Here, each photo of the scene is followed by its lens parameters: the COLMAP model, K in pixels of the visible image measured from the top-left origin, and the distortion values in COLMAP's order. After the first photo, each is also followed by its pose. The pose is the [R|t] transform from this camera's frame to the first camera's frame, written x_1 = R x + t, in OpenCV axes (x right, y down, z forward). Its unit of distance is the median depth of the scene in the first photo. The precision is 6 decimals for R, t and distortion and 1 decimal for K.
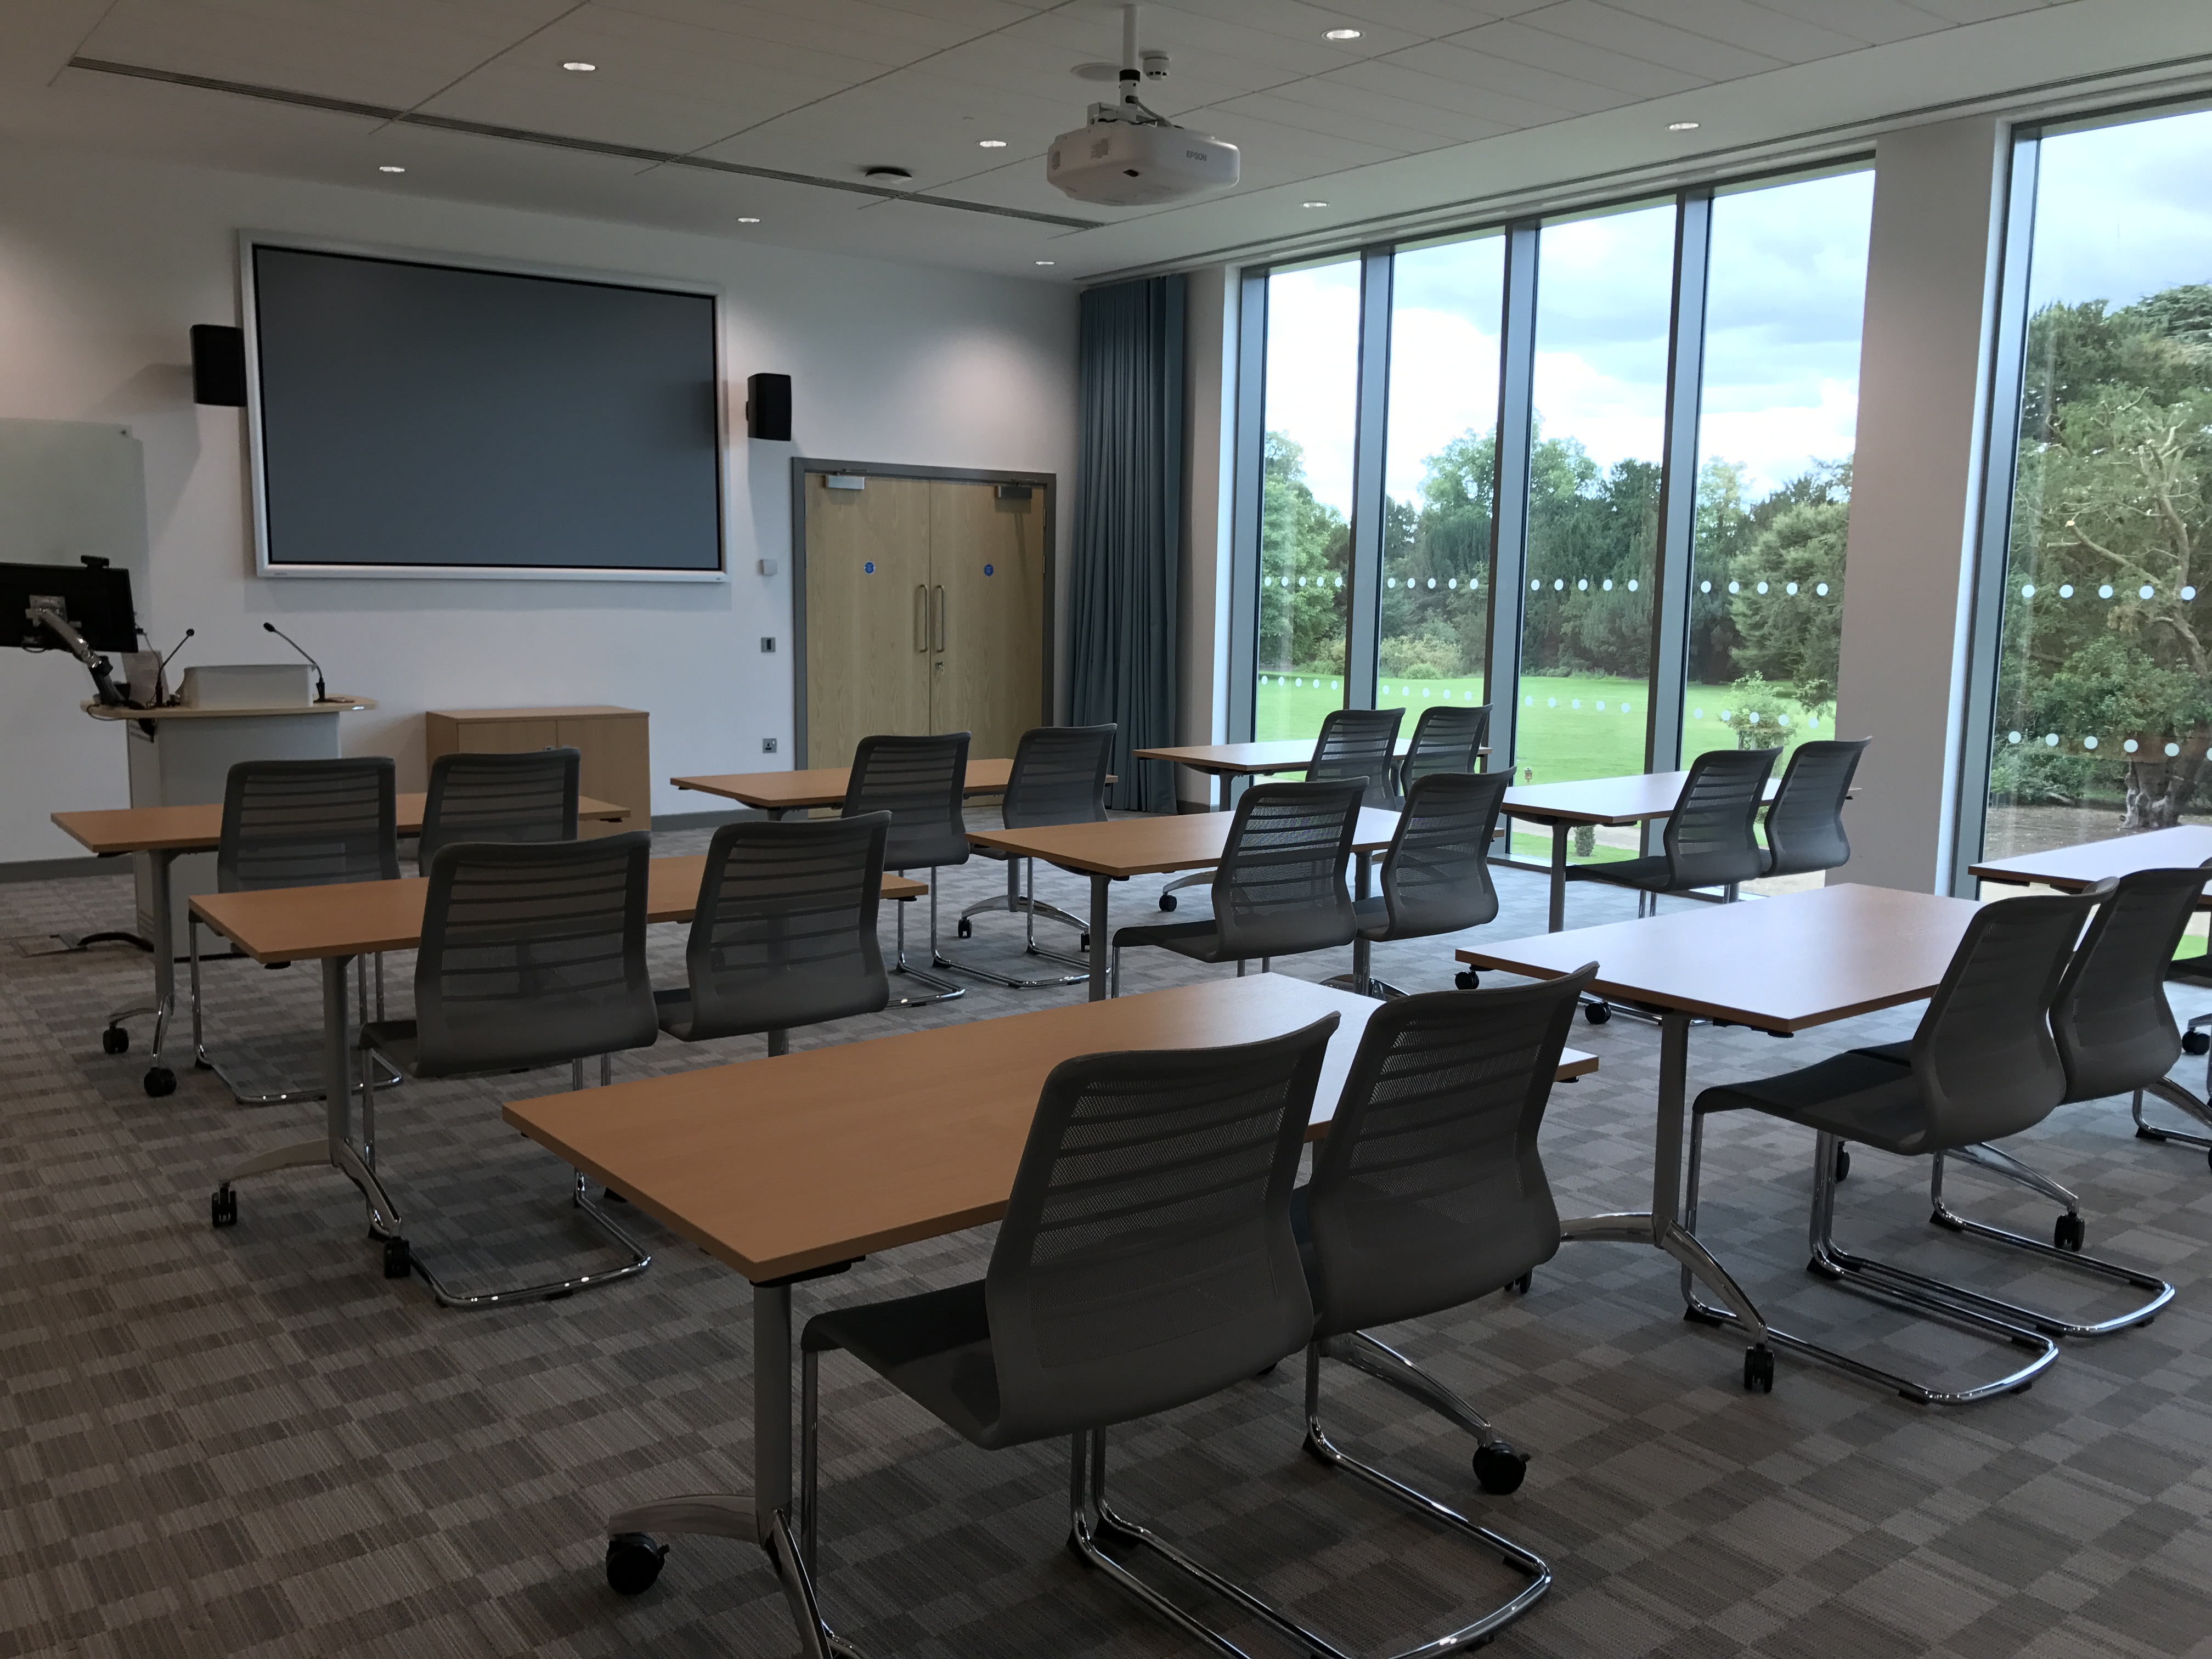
lens RADIAL K [[1822.6, 0, 1093.7], [0, 1822.6, 829.0], [0, 0, 1]] dist [0.034447, -0.048673]
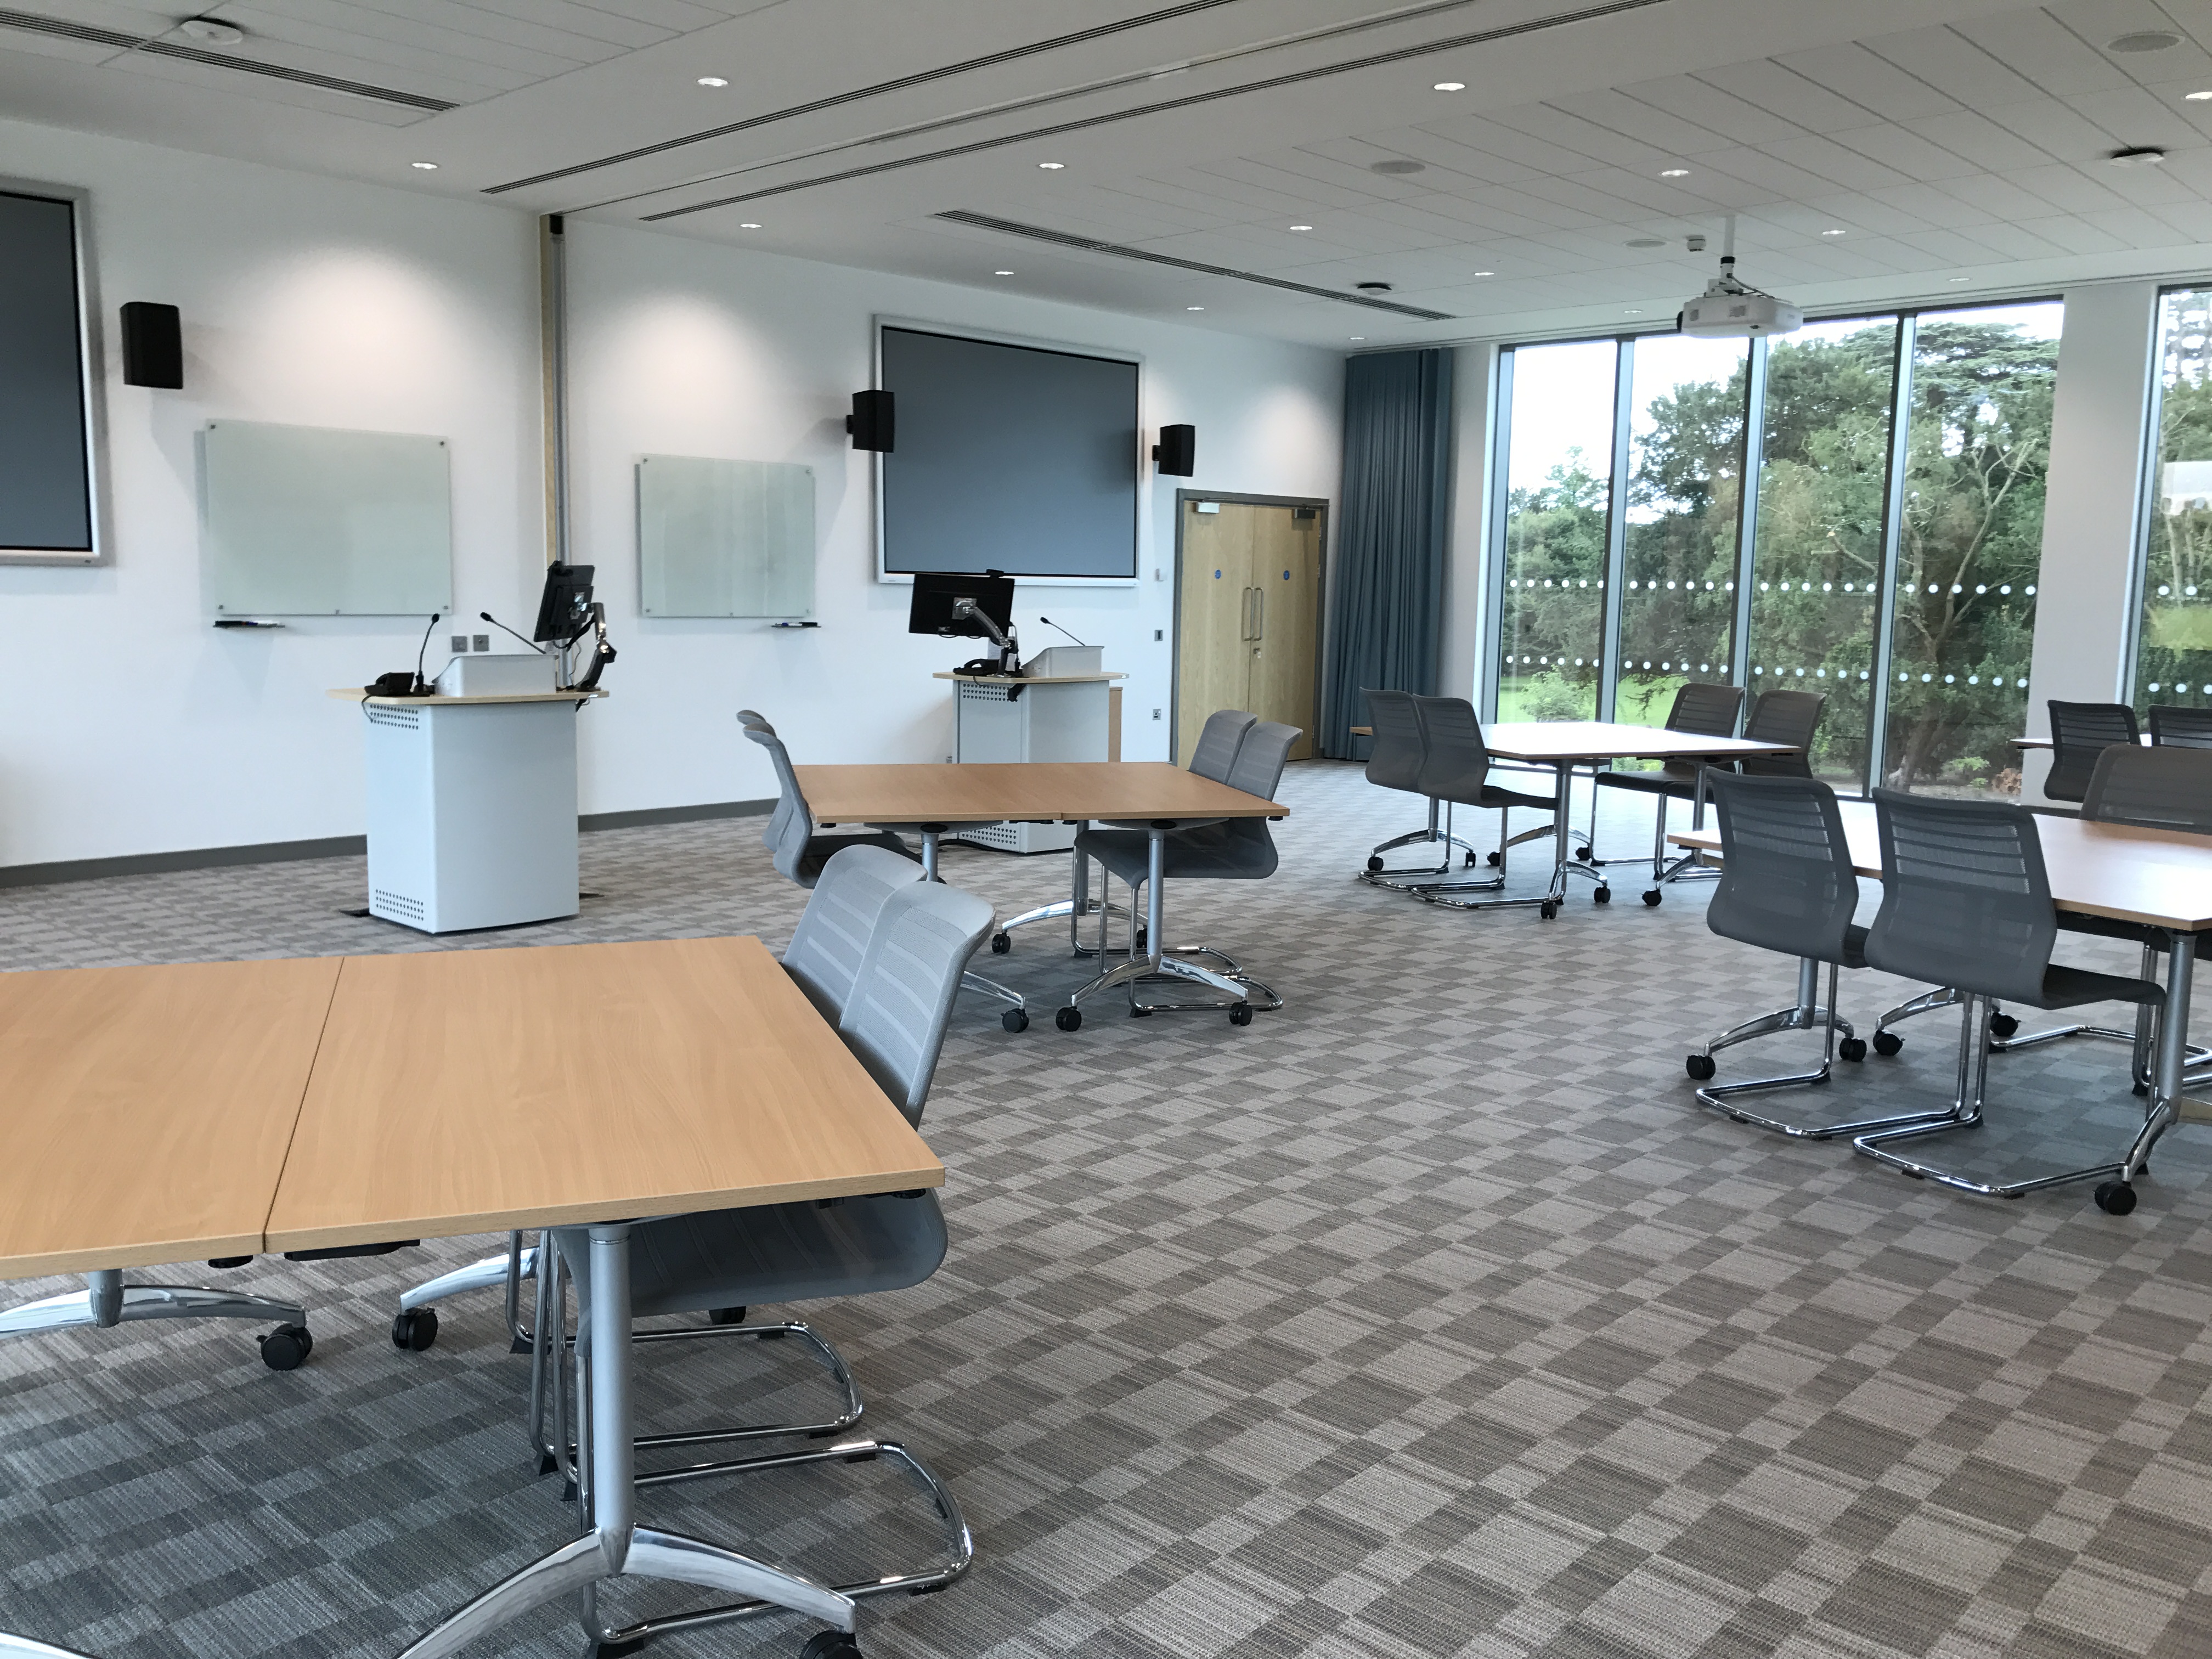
lens RADIAL K [[1822.6, 0, 1092.6], [0, 1822.6, 828.7], [0, 0, 1]] dist [0.034447, -0.048673]
pose [[0.986451, -0.019980, 0.162833, -0.533902], [0.019980, 0.999799, 0.001636, 0.038165], [-0.162833, 0.001640, 0.986652, -0.303763]]
